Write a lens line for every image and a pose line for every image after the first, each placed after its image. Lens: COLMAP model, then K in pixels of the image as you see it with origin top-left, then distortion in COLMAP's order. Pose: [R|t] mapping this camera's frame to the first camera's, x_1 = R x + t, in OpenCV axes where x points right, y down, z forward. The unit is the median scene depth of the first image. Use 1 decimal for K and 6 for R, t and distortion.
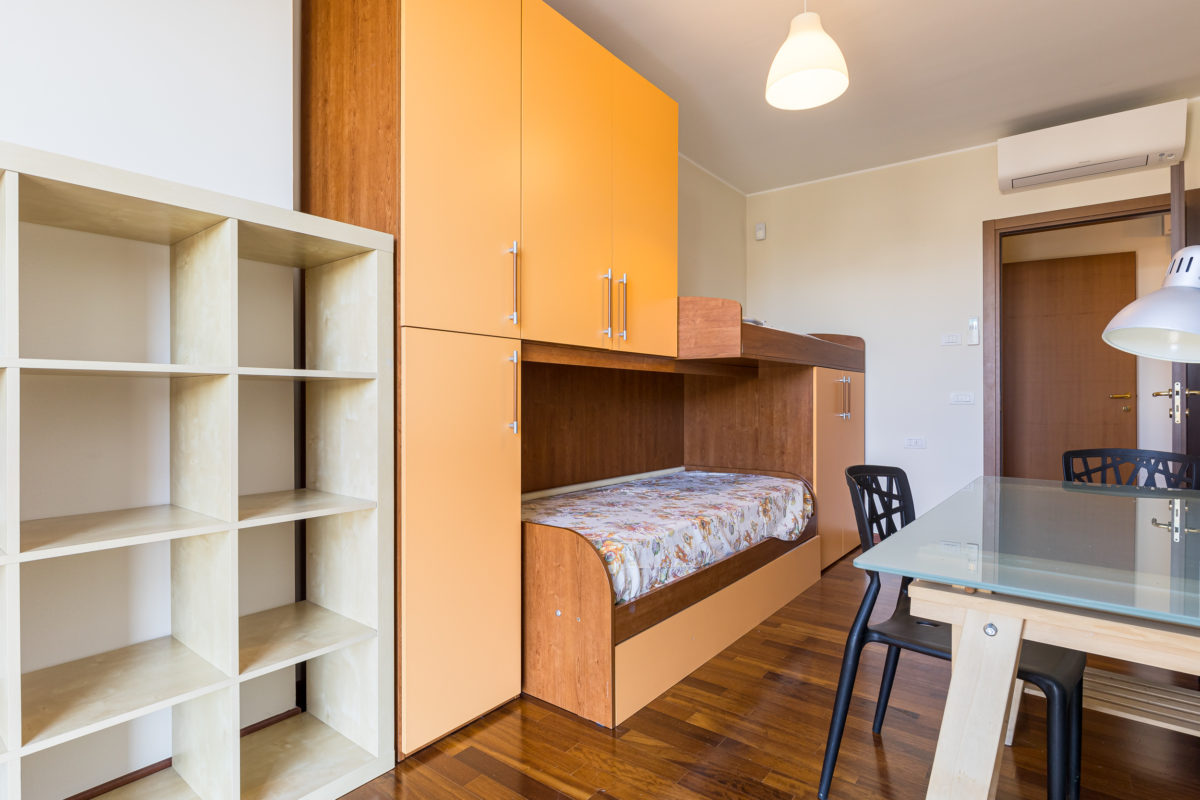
lens RADIAL K [[611.5, 0, 595.1], [0, 611.5, 399.6], [0, 0, 1]] dist [0.000460, -0.001927]
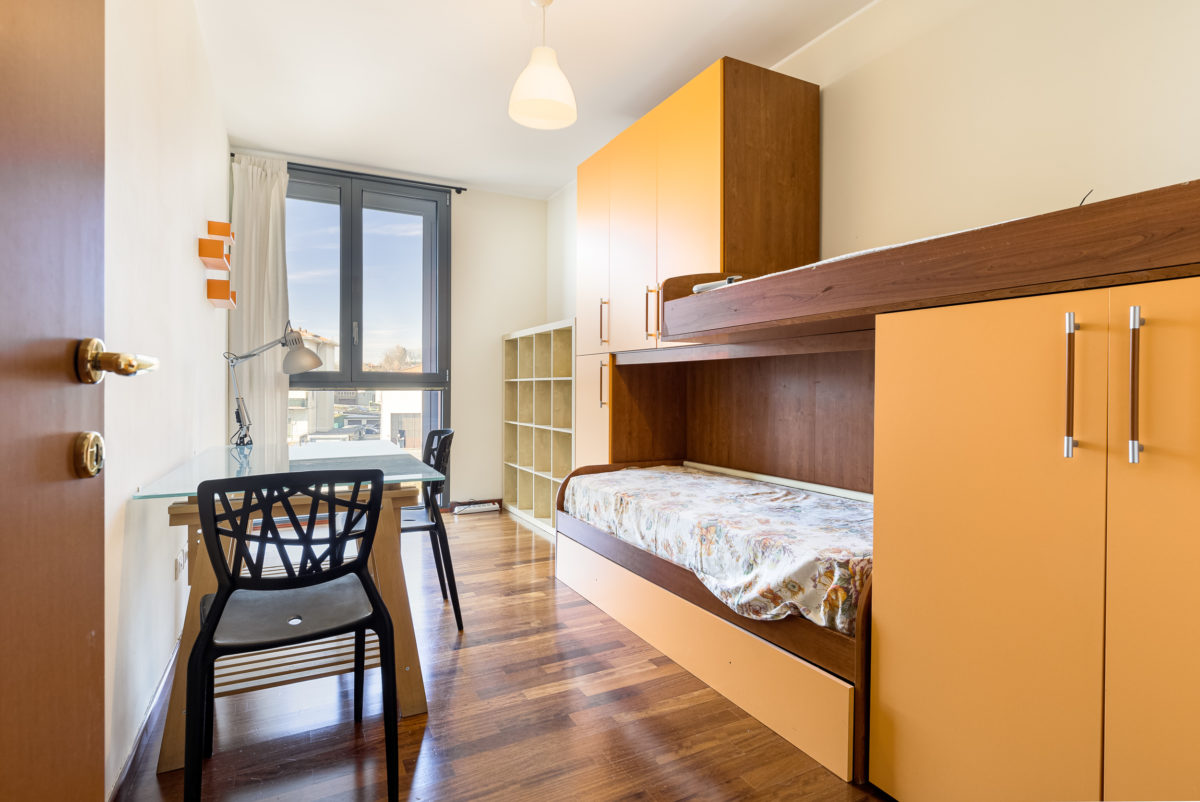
lens RADIAL K [[611.5, 0, 599.0], [0, 611.5, 395.3], [0, 0, 1]] dist [0.000460, -0.001927]
pose [[-0.434781, 0.003686, -0.900529, 1.066457], [-0.006679, 0.999951, 0.007317, 0.004699], [0.900511, 0.009196, -0.434735, 1.285167]]
